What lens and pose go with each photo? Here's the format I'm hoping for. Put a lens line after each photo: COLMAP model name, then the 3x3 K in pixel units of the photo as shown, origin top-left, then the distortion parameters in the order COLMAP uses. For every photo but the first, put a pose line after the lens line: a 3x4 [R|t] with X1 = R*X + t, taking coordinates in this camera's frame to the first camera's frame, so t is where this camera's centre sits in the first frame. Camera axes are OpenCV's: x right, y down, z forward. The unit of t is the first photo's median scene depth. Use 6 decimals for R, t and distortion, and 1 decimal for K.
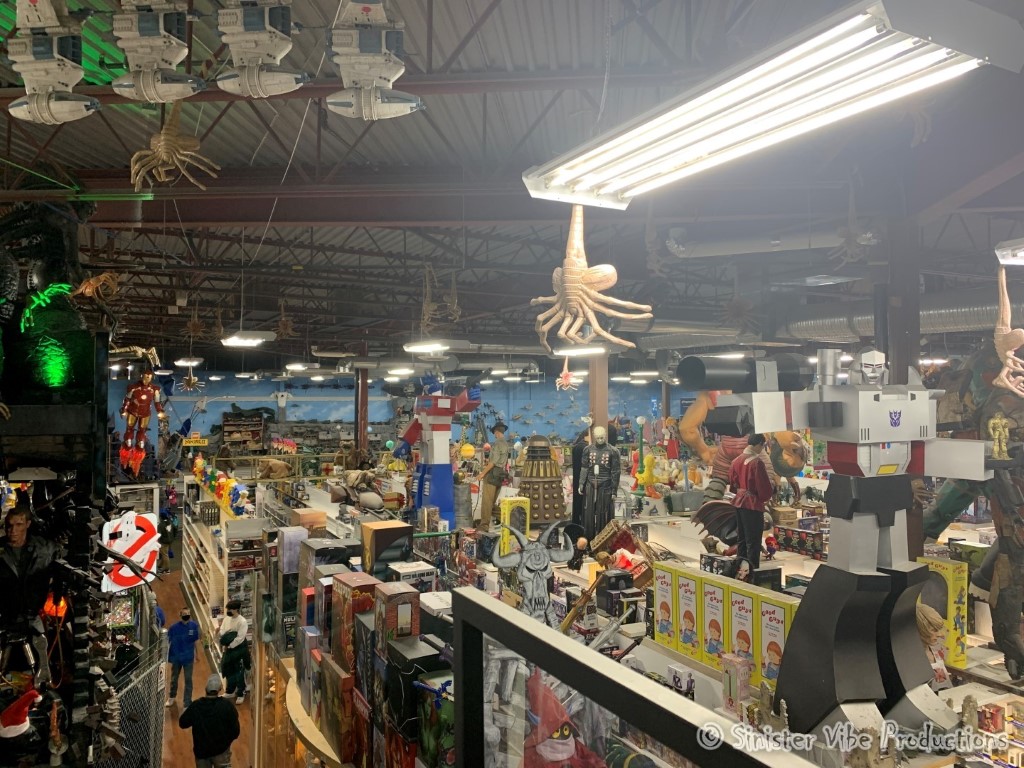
lens RADIAL K [[784.6, 0, 512.2], [0, 784.6, 376.5], [0, 0, 1]] dist [0.059633, -0.070561]
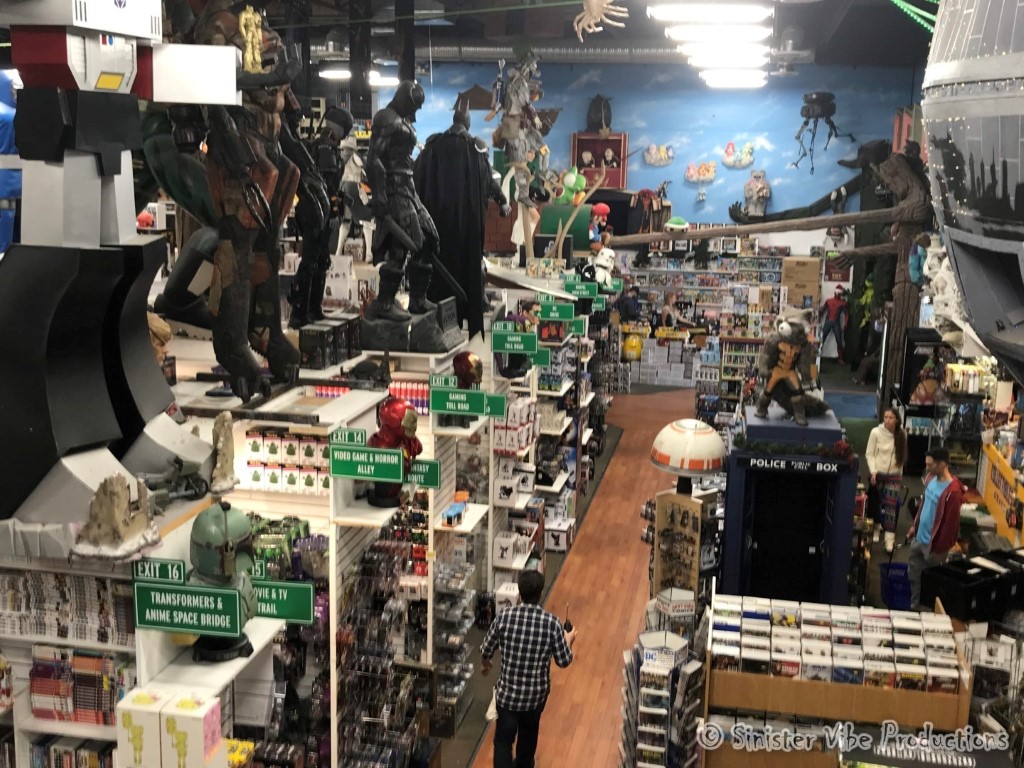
lens RADIAL K [[1135.6, 0, 489.5], [0, 1135.6, 367.3], [0, 0, 1]] dist [0.026541, 0.000000]
pose [[0.637774, -0.137835, 0.757790, -0.028017], [-0.033873, 0.977886, 0.206376, 0.098278], [-0.769478, -0.157290, 0.619001, 0.130768]]
